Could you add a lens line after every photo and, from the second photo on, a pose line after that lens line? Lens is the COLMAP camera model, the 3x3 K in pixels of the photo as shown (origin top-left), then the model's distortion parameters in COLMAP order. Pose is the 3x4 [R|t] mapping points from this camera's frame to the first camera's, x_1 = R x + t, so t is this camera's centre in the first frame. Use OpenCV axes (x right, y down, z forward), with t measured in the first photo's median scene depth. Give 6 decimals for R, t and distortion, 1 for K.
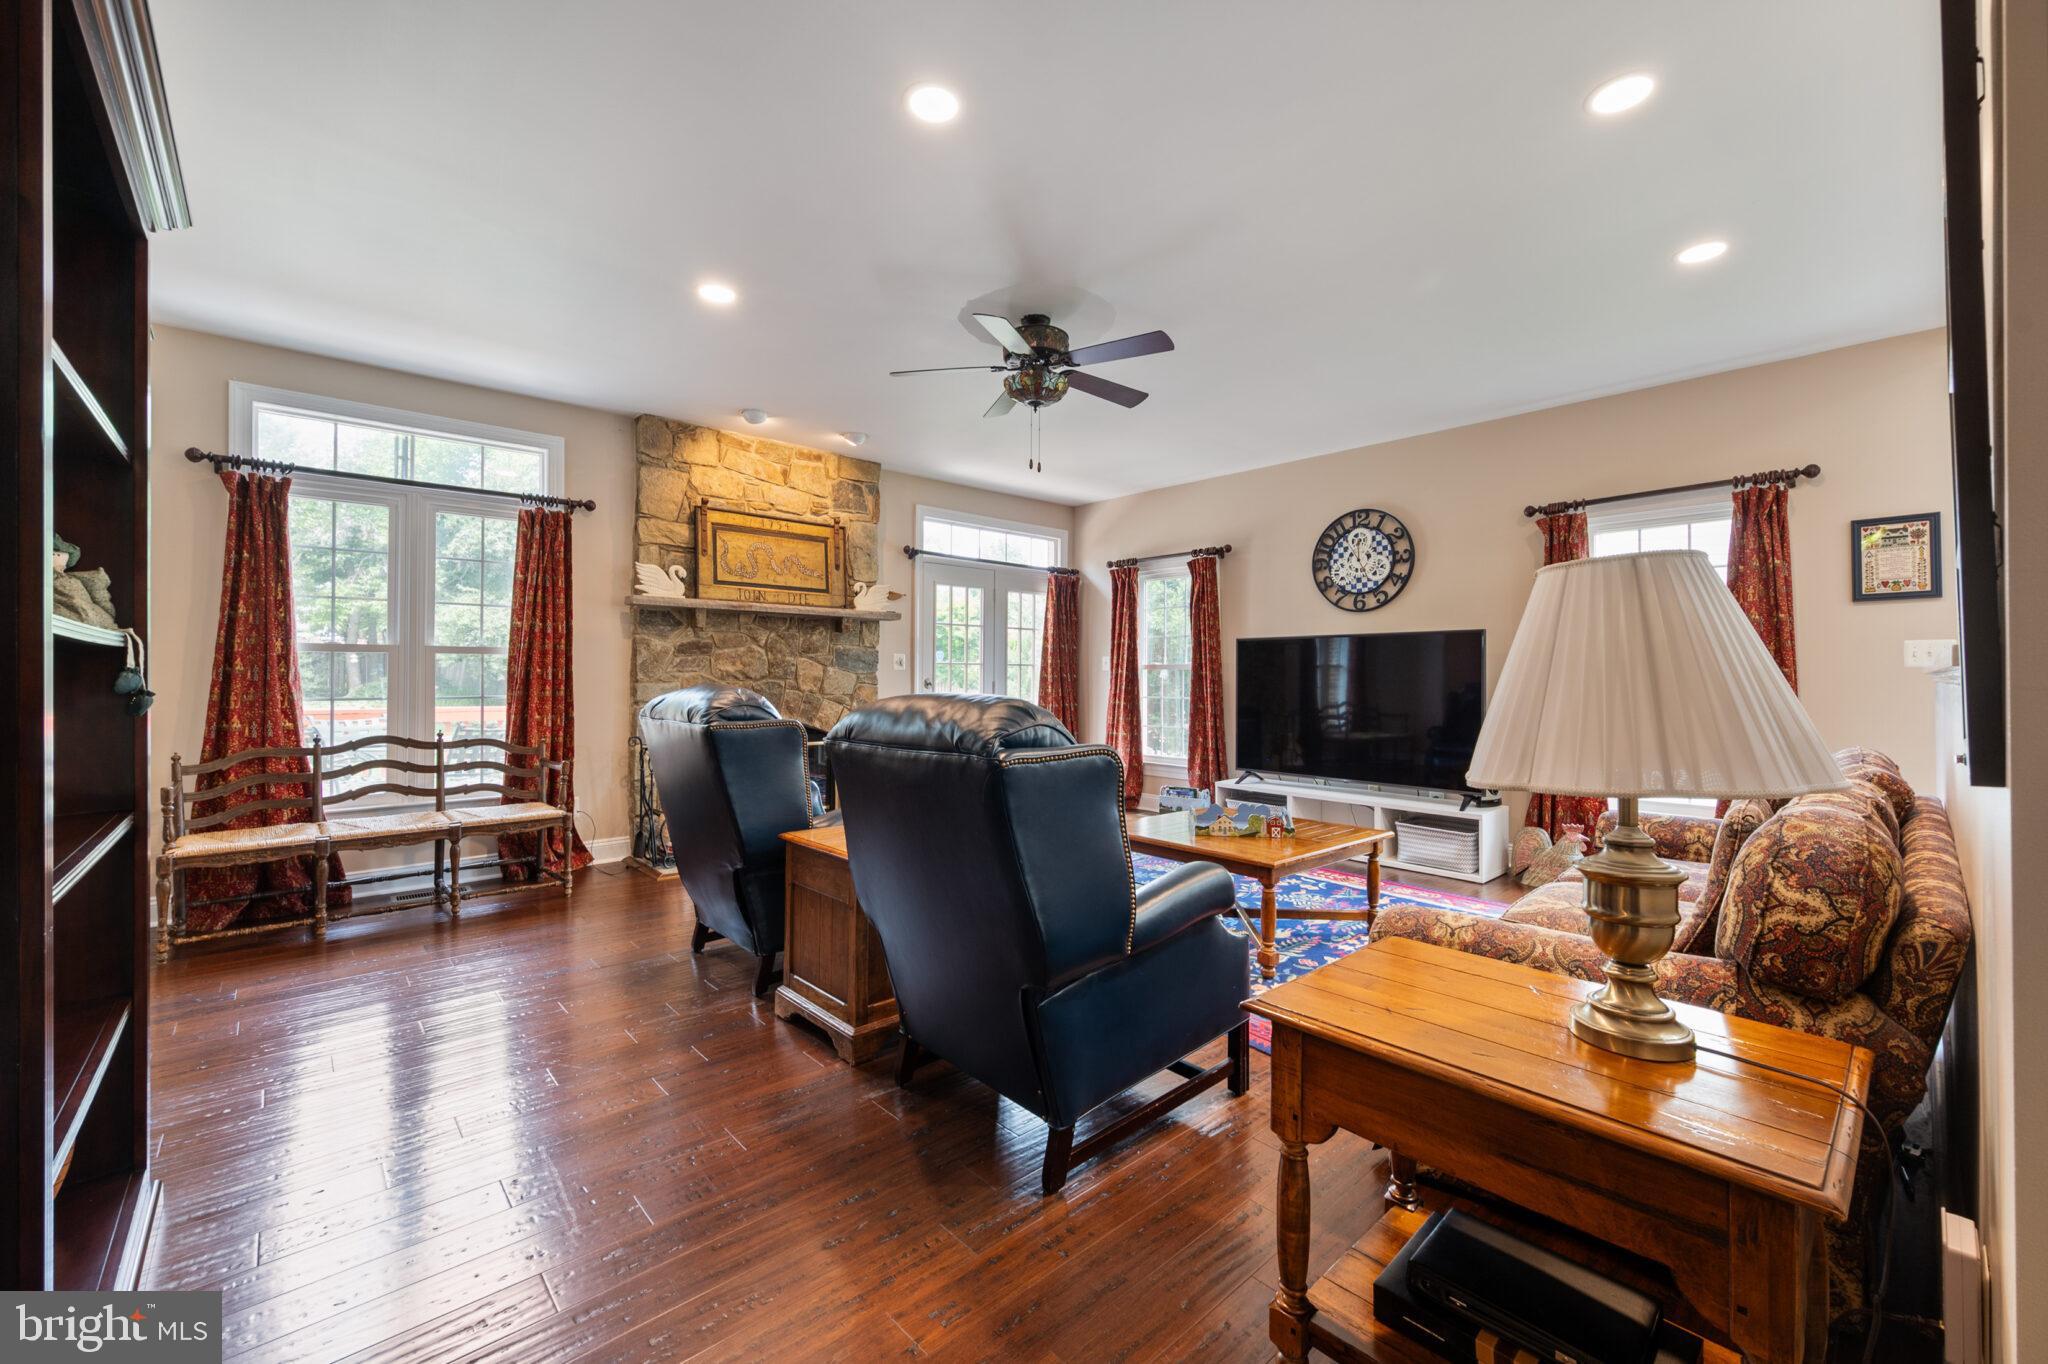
lens RADIAL K [[820.7, 0, 1015.1], [0, 820.7, 665.4], [0, 0, 1]] dist [-0.002301, -0.000154]
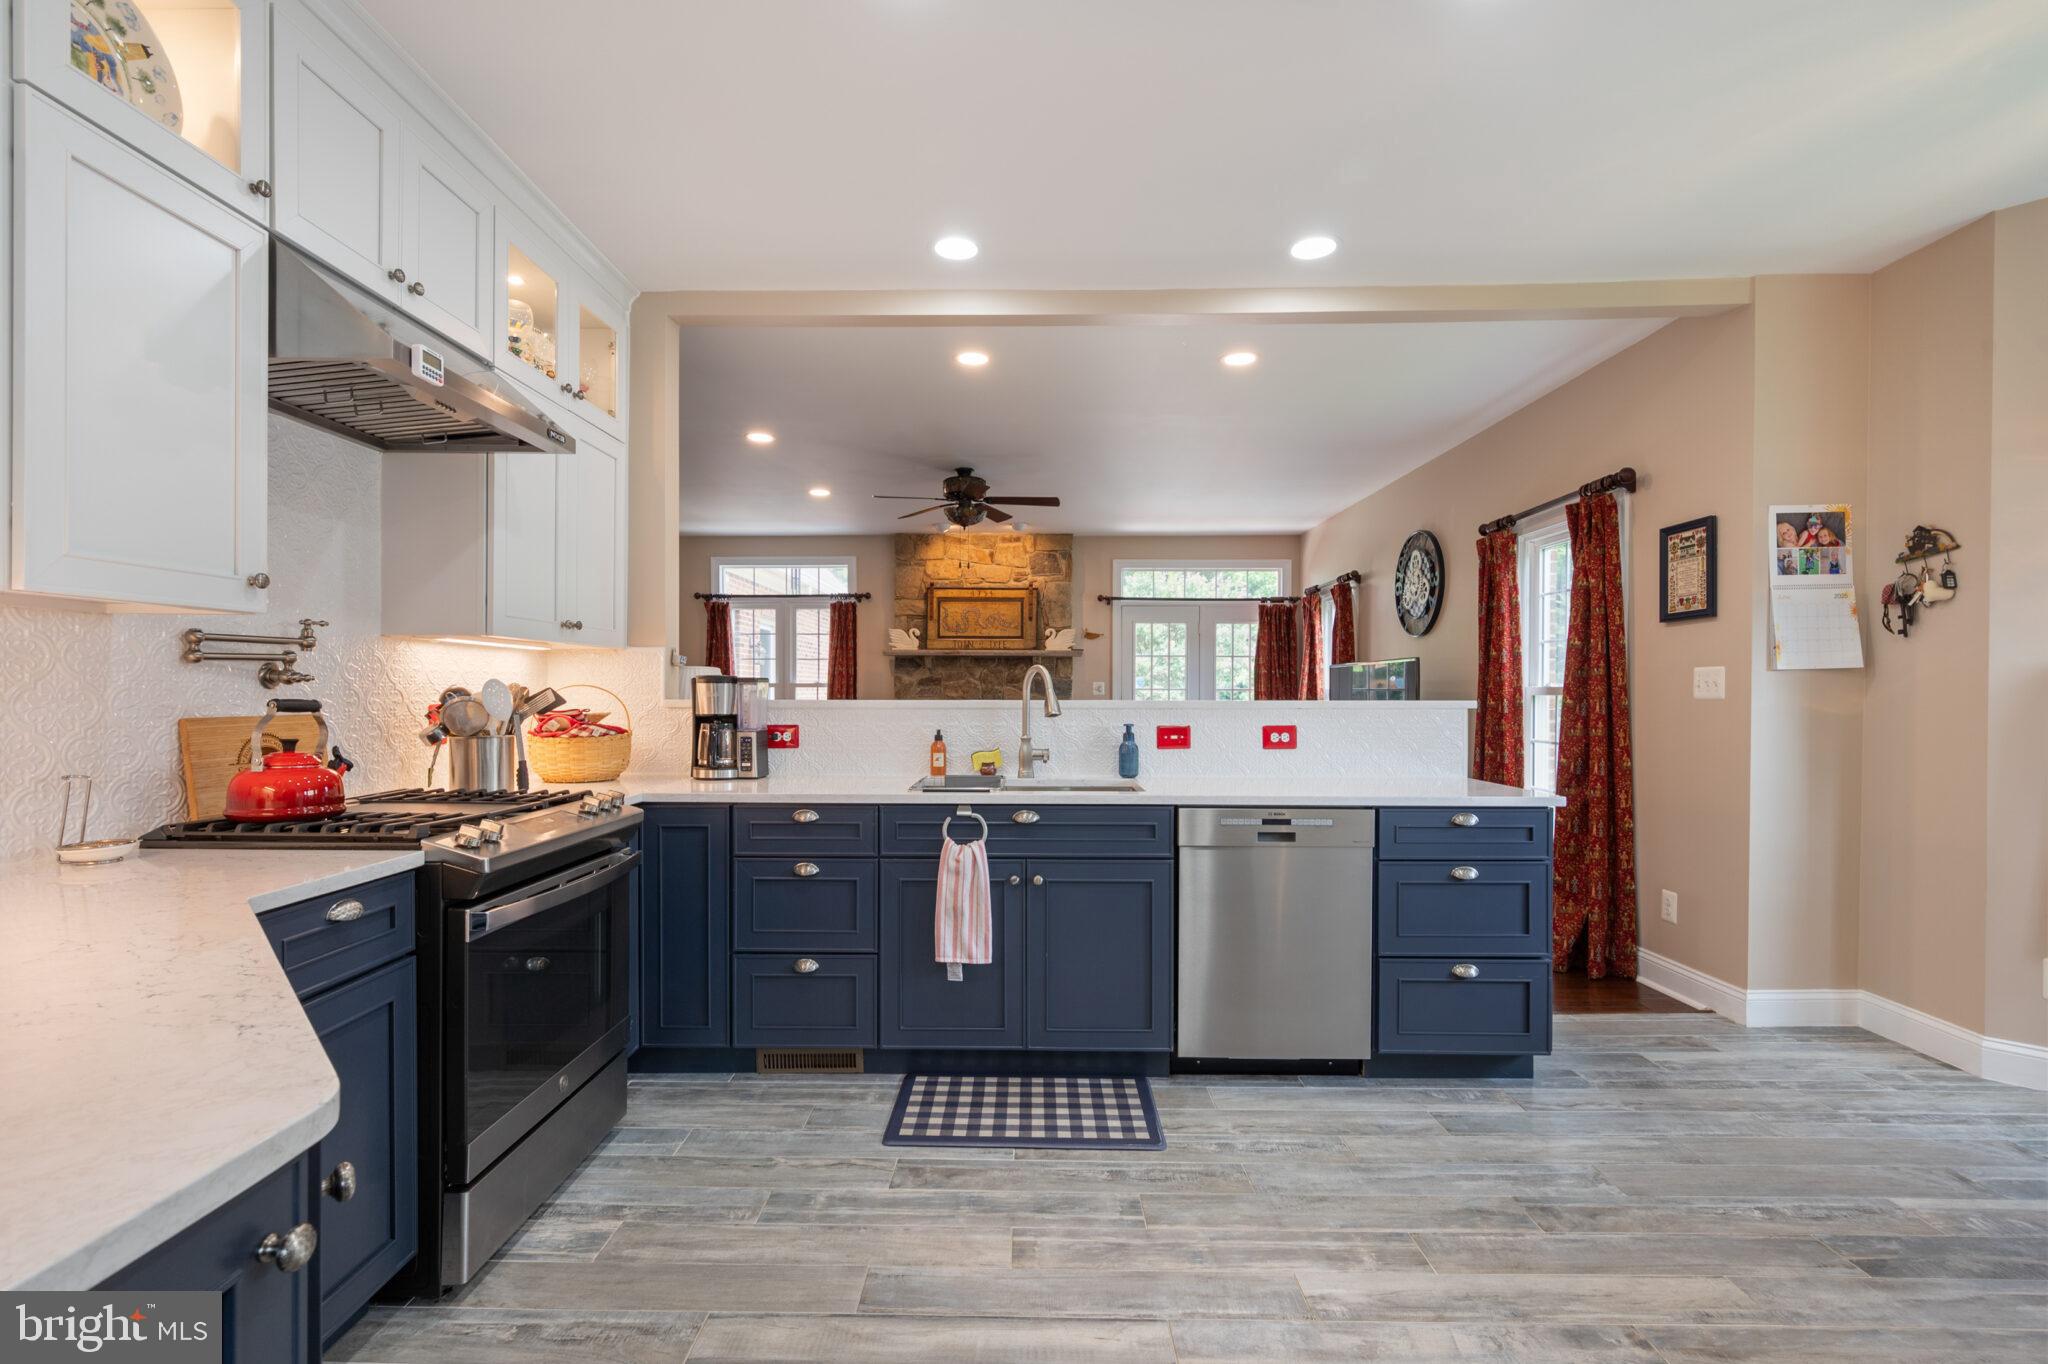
lens RADIAL K [[925.8, 0, 1020.6], [0, 925.8, 687.9], [0, 0, 1]] dist [0.000493, 0.000034]
pose [[0.733378, -0.004986, -0.679802, 1.042666], [0.010707, 0.999934, 0.004217, -0.017222], [0.679736, -0.010372, 0.733383, -0.162264]]
